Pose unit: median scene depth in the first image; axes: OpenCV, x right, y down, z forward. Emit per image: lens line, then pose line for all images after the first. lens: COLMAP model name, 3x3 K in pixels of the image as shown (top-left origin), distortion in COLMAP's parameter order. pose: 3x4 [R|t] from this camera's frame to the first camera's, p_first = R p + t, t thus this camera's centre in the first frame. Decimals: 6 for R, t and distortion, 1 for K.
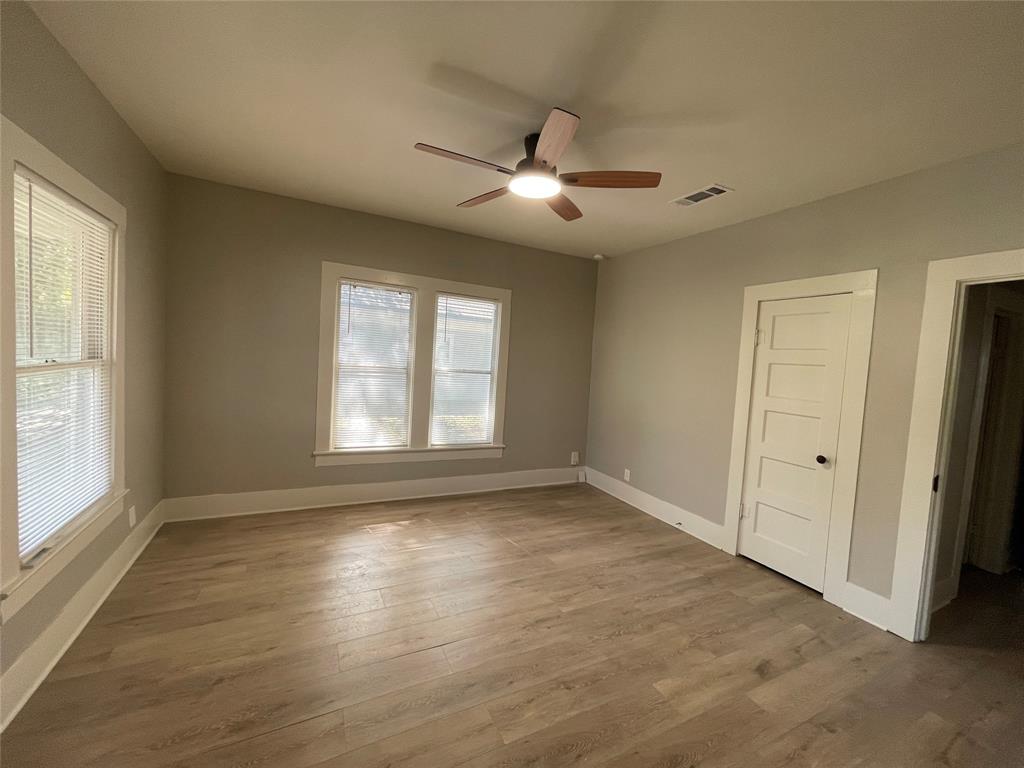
lens RADIAL K [[413.4, 0, 513.8], [0, 413.4, 380.3], [0, 0, 1]] dist [0.000521, 0.000336]
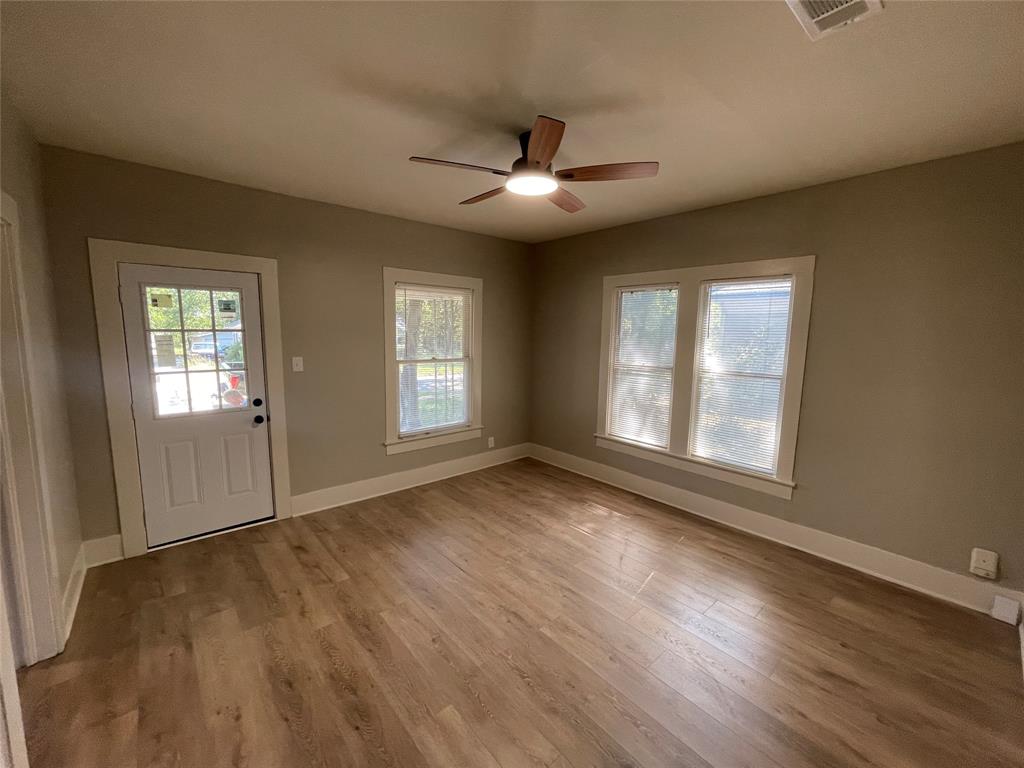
lens RADIAL K [[413.4, 0, 513.8], [0, 413.4, 380.3], [0, 0, 1]] dist [0.000521, 0.000336]
pose [[0.248343, 0.051678, -0.967293, 0.613632], [-0.055933, 0.997675, 0.038941, -0.019033], [0.967056, 0.044433, 0.250656, 0.431891]]
